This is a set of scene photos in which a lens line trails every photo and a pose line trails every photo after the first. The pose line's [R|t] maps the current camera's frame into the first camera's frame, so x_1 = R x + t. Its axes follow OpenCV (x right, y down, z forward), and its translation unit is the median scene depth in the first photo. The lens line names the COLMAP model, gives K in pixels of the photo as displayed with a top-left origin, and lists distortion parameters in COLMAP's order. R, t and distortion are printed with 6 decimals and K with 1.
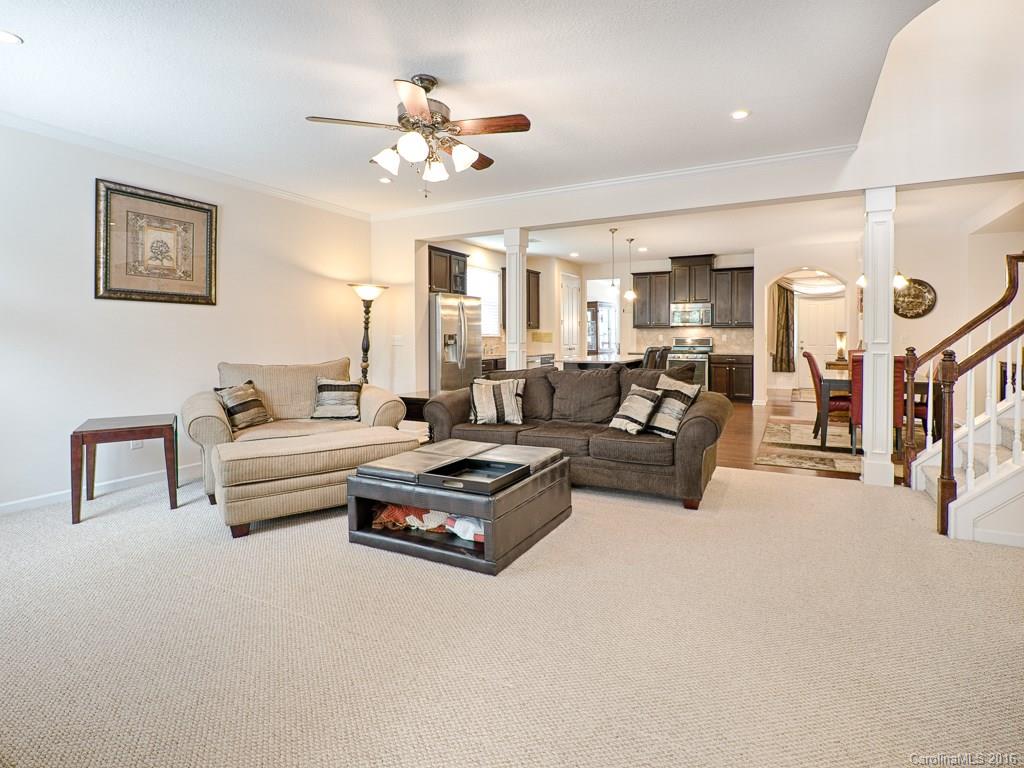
lens RADIAL K [[485.6, 0, 548.6], [0, 485.6, 344.2], [0, 0, 1]] dist [-0.010852, -0.001743]
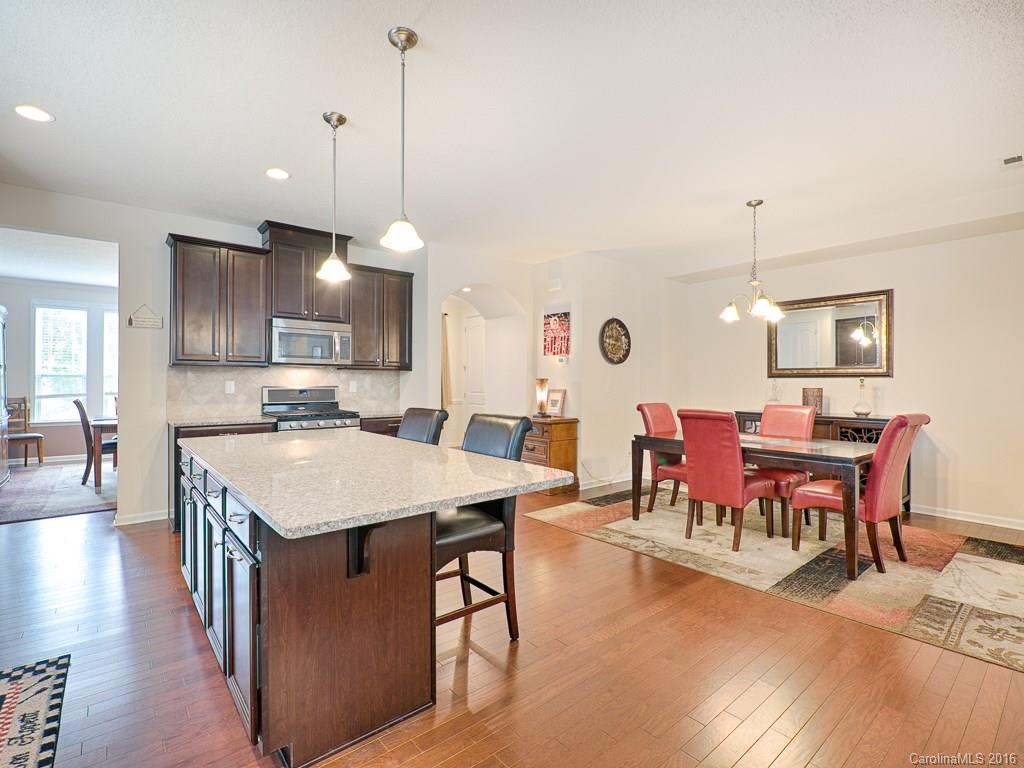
lens RADIAL K [[485.6, 0, 499.0], [0, 485.6, 378.6], [0, 0, 1]] dist [-0.010852, -0.001743]
pose [[0.436406, 0.008660, 0.899708, -0.089384], [0.010067, 0.999844, -0.014506, -0.013870], [-0.899693, 0.015388, 0.436251, 0.644427]]
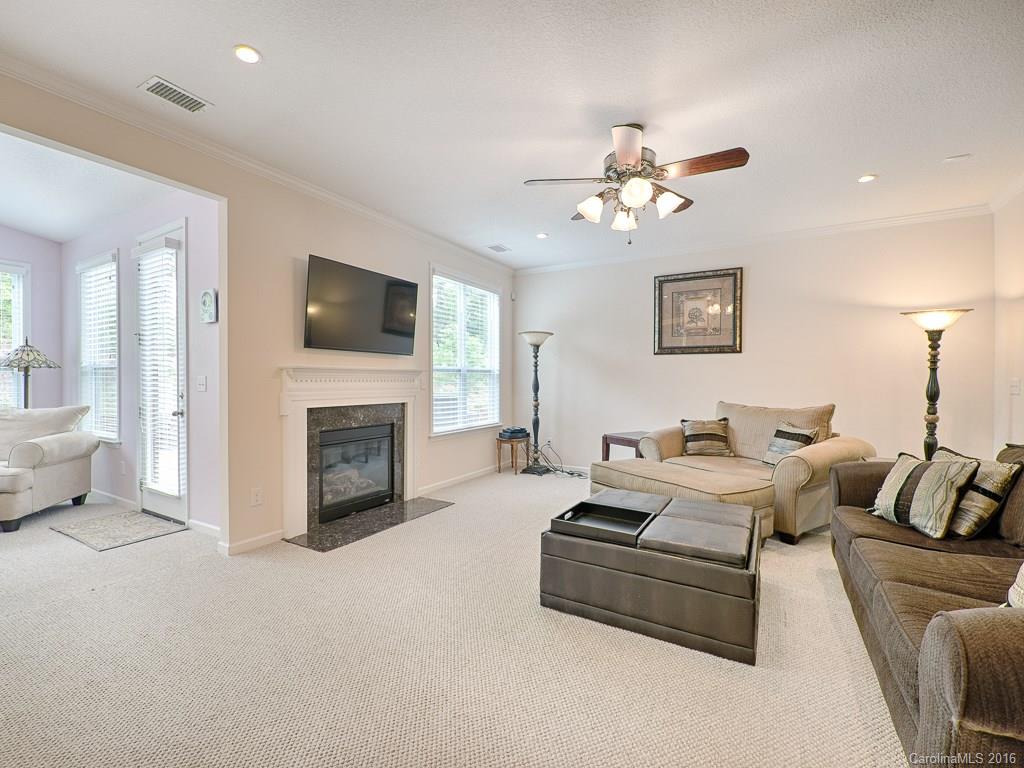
lens RADIAL K [[485.6, 0, 508.7], [0, 485.6, 383.1], [0, 0, 1]] dist [-0.010852, -0.001743]
pose [[-0.088636, 0.012939, -0.995980, 0.254309], [-0.014961, 0.999786, 0.014319, -0.007387], [0.995952, 0.016170, -0.088424, 0.261441]]
